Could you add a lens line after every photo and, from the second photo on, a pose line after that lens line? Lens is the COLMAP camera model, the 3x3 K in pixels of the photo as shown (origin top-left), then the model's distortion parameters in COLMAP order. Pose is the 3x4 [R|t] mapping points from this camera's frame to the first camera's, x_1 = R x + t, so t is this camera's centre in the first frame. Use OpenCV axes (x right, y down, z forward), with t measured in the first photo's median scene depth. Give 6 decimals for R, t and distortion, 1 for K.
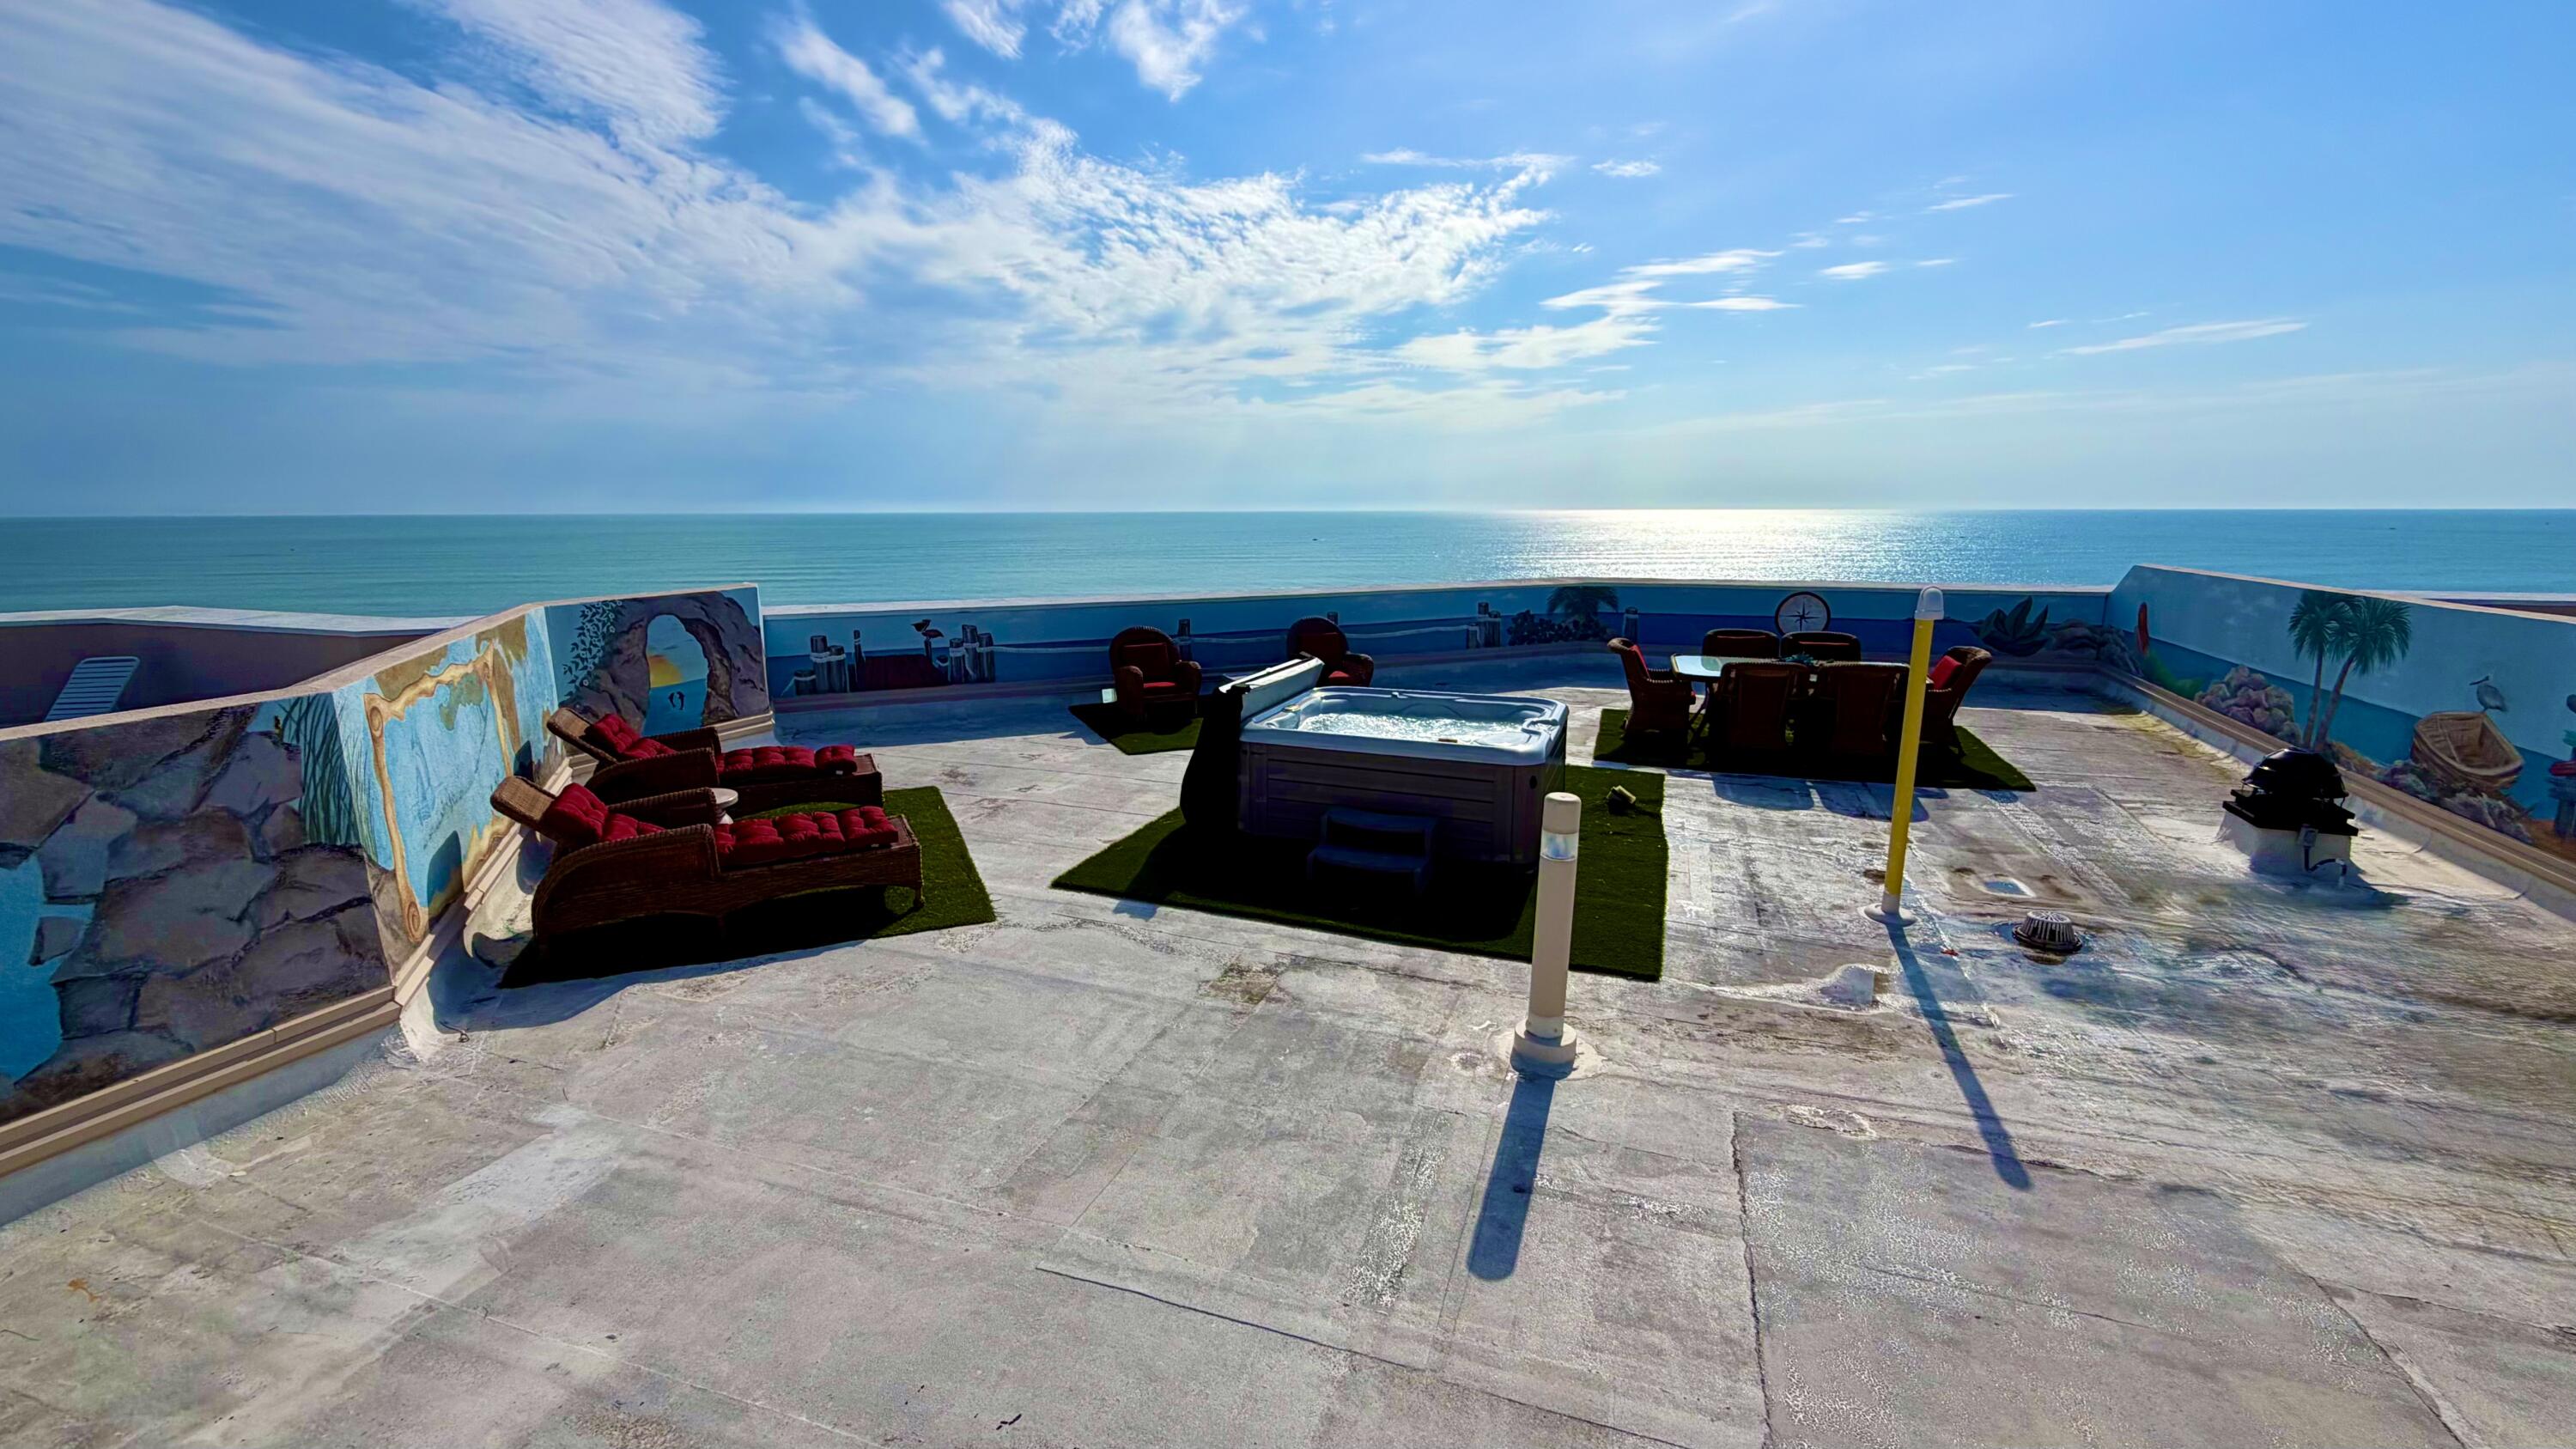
lens RADIAL K [[1075.8, 0, 1288.0], [0, 1075.8, 724.5], [0, 0, 1]] dist [0.001432, -0.000310]
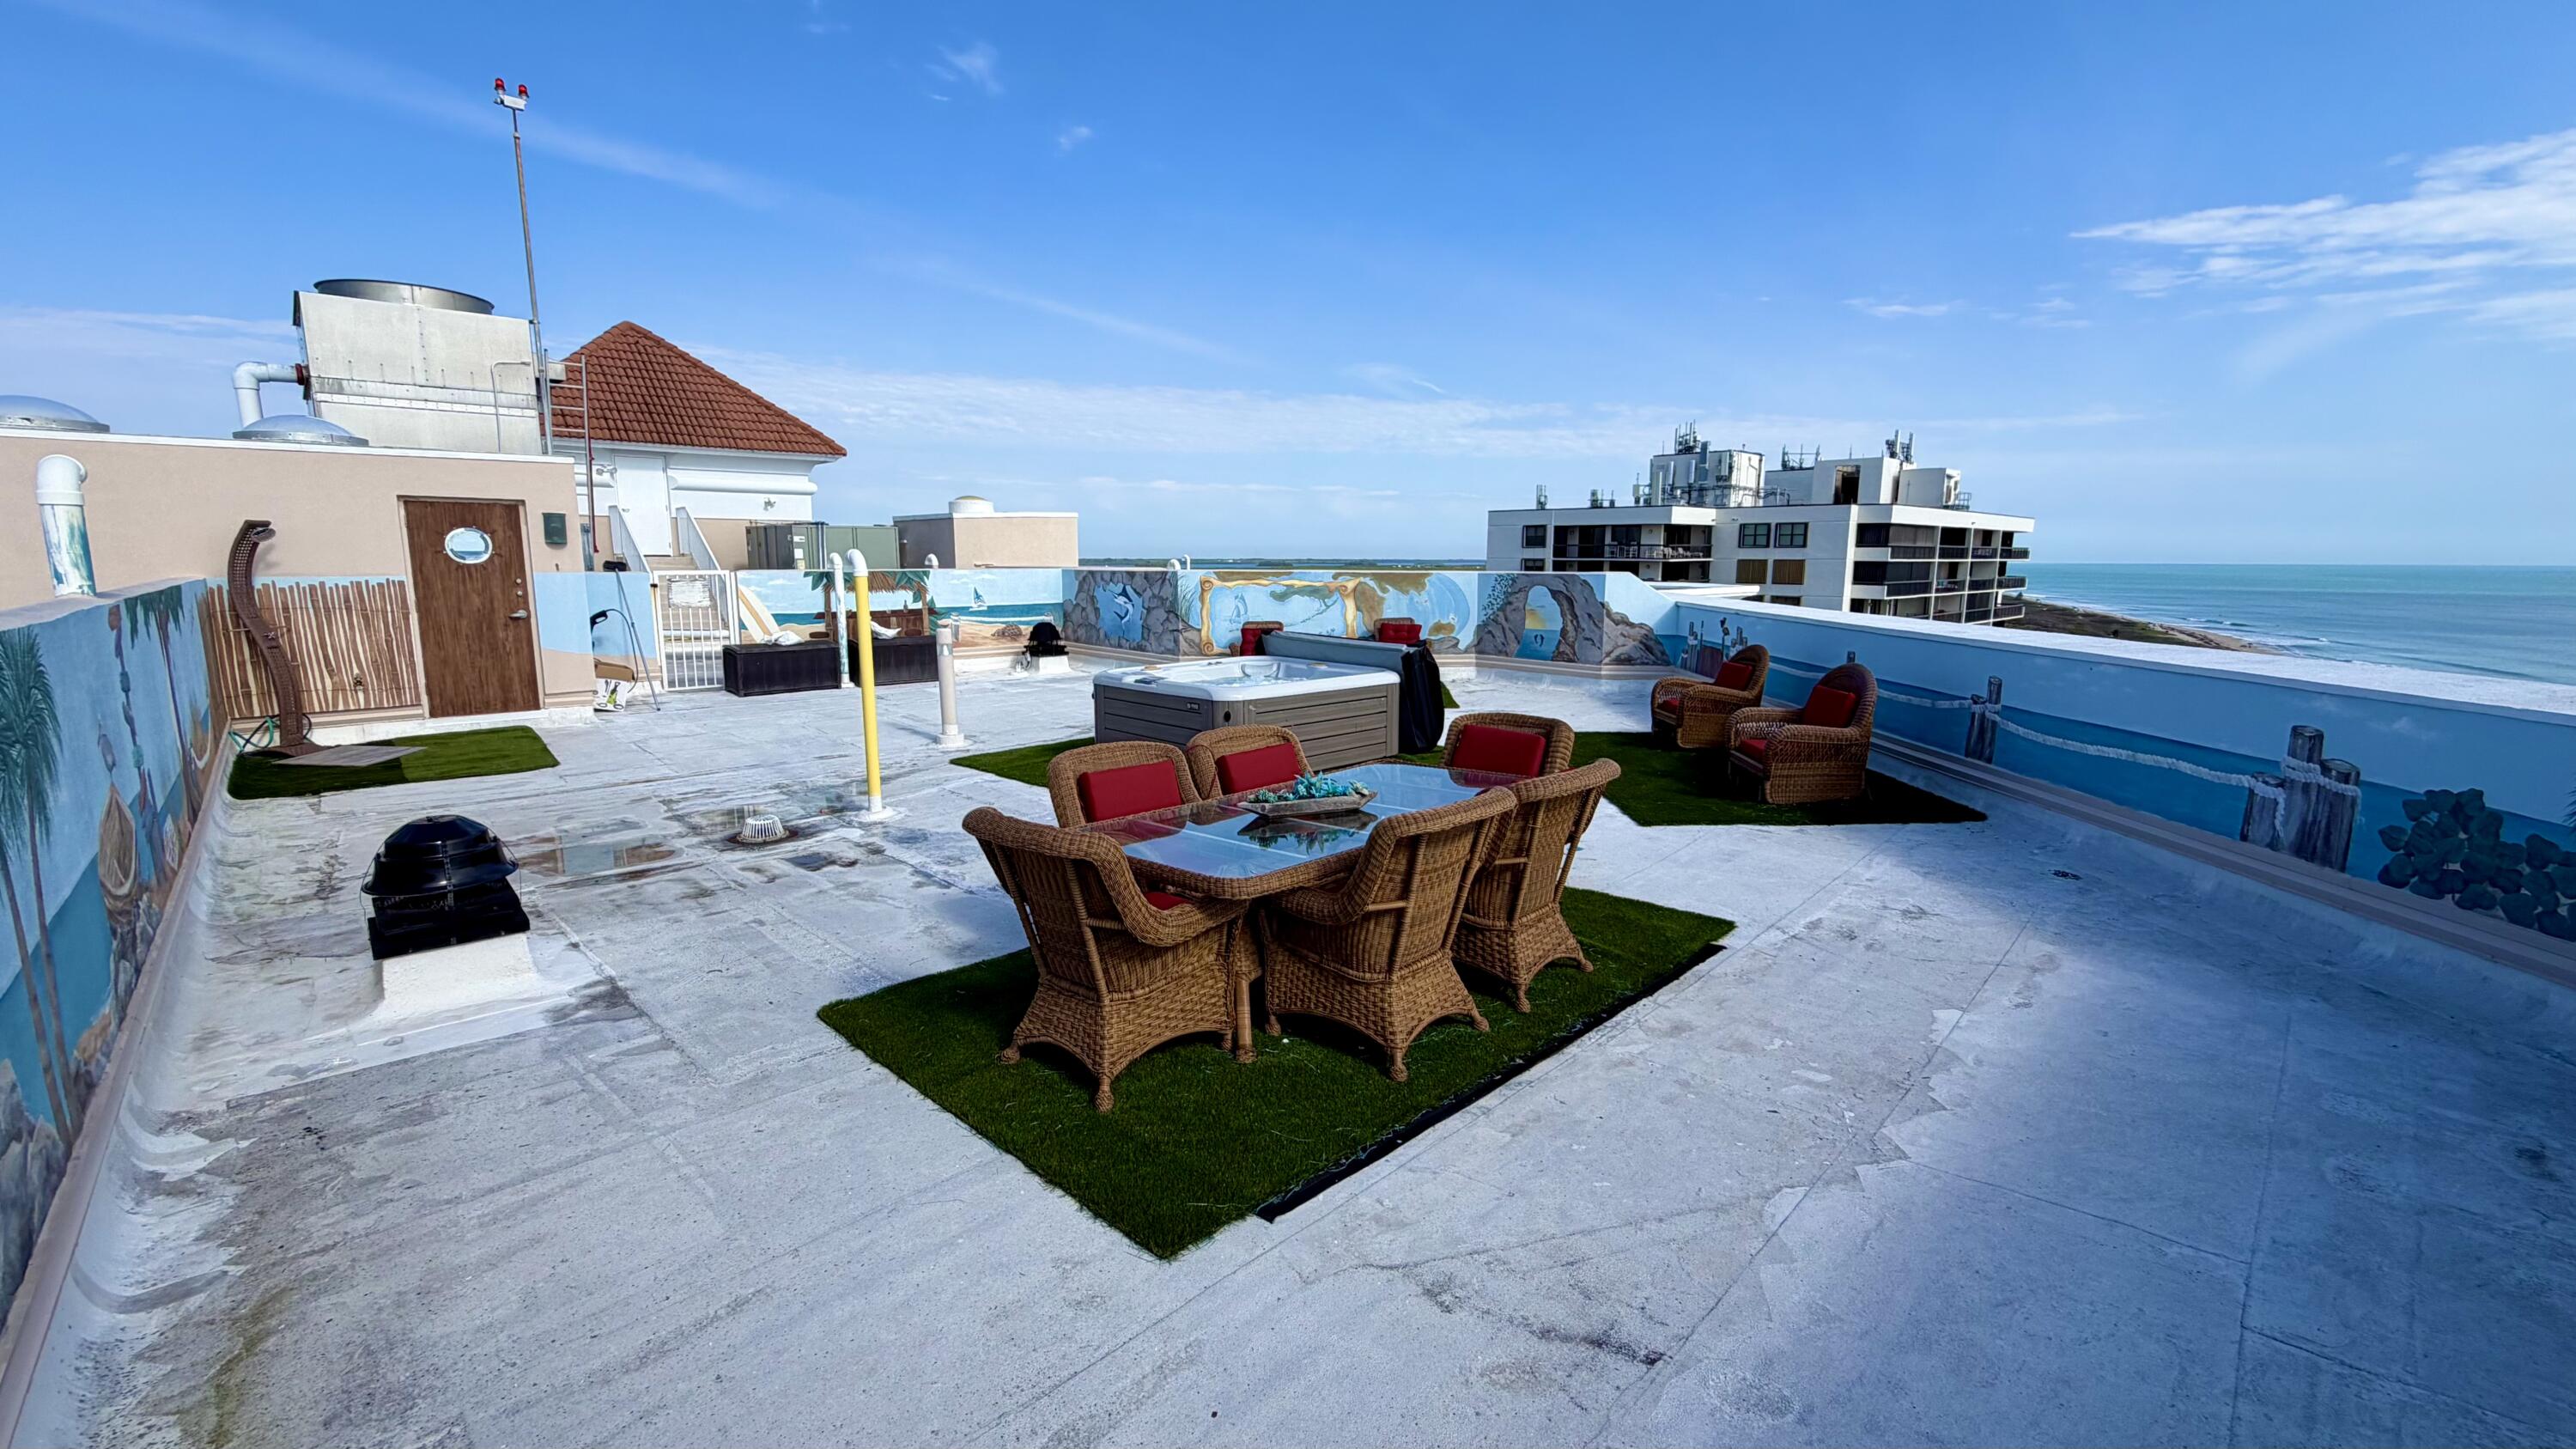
lens RADIAL K [[1061.3, 0, 1288.0], [0, 1061.3, 724.5], [0, 0, 1]] dist [0.000962, 0.000336]
pose [[-0.456598, 0.140780, -0.878464, 1.277331], [-0.176914, 0.953314, 0.244730, -0.281671], [0.871906, 0.267156, -0.410375, 1.716838]]
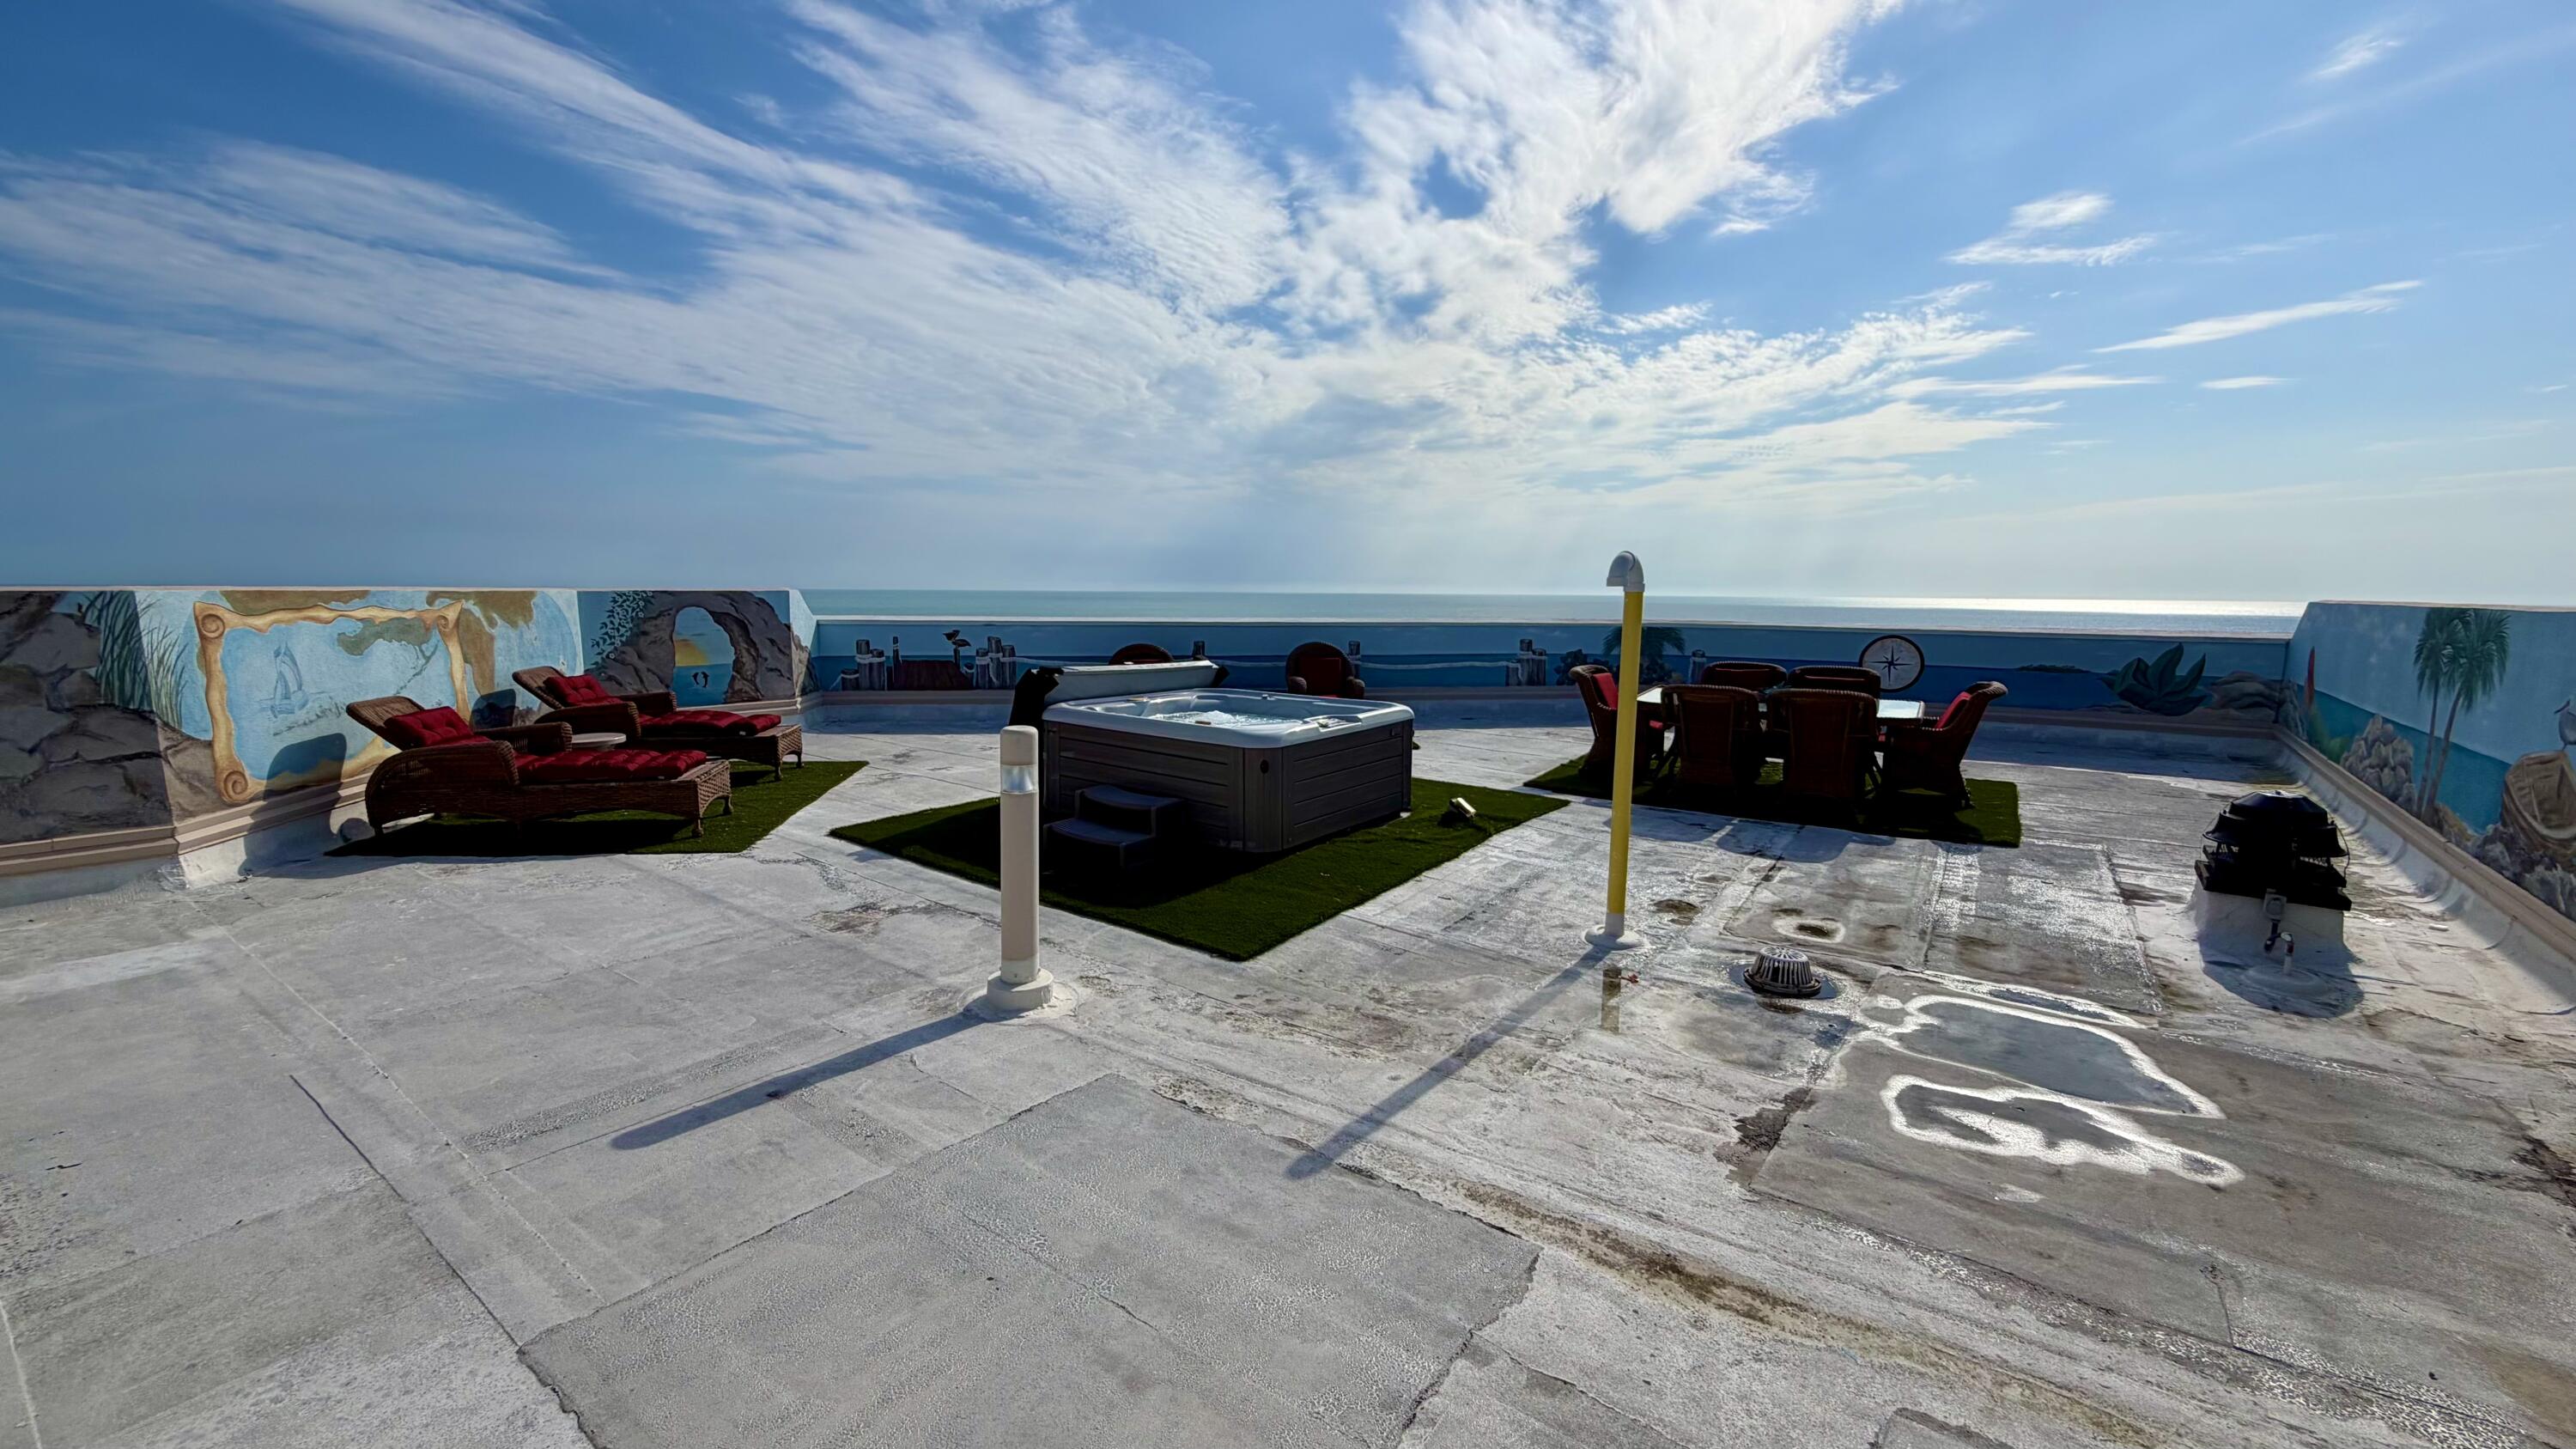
lens RADIAL K [[1028.3, 0, 1285.6], [0, 1028.3, 723.0], [0, 0, 1]] dist [0.000752, 0.000517]
pose [[0.958613, 0.047219, -0.280771, 0.478574], [-0.066752, 0.995939, -0.060412, 0.065583], [0.276778, 0.076654, 0.957872, 0.112685]]
